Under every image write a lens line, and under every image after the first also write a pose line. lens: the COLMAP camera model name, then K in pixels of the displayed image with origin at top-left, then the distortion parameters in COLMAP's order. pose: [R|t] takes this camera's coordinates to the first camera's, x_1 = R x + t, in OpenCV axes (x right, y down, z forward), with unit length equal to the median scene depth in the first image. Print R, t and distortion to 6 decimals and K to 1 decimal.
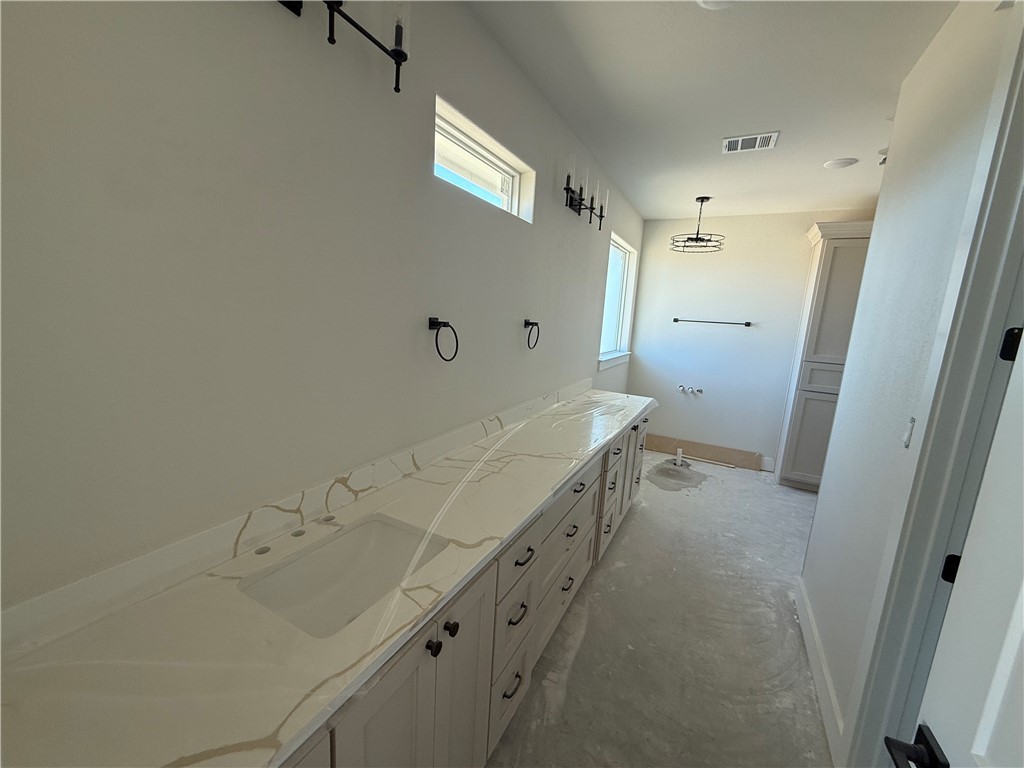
lens RADIAL K [[407.6, 0, 511.6], [0, 407.6, 384.1], [0, 0, 1]] dist [-0.003069, 0.000709]
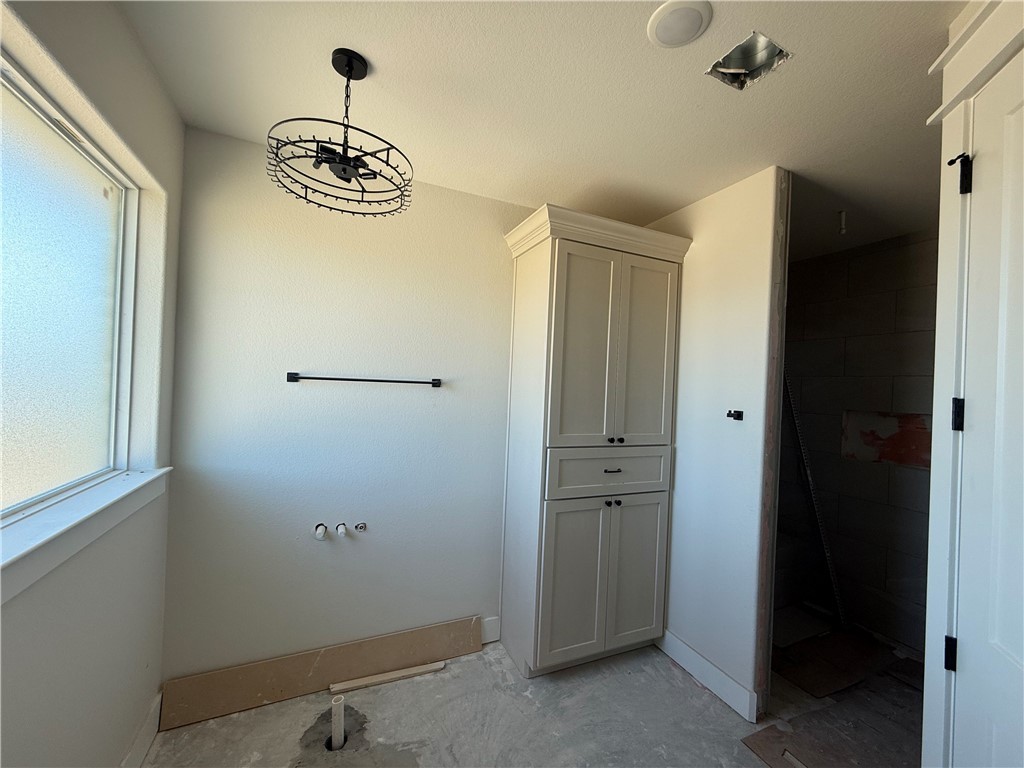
lens RADIAL K [[407.6, 0, 511.5], [0, 407.6, 385.7], [0, 0, 1]] dist [-0.003069, 0.000709]
pose [[0.611798, -0.029677, 0.790457, 0.211561], [0.132337, 0.989052, -0.065293, -0.093320], [-0.779865, 0.144553, 0.609028, 0.581301]]
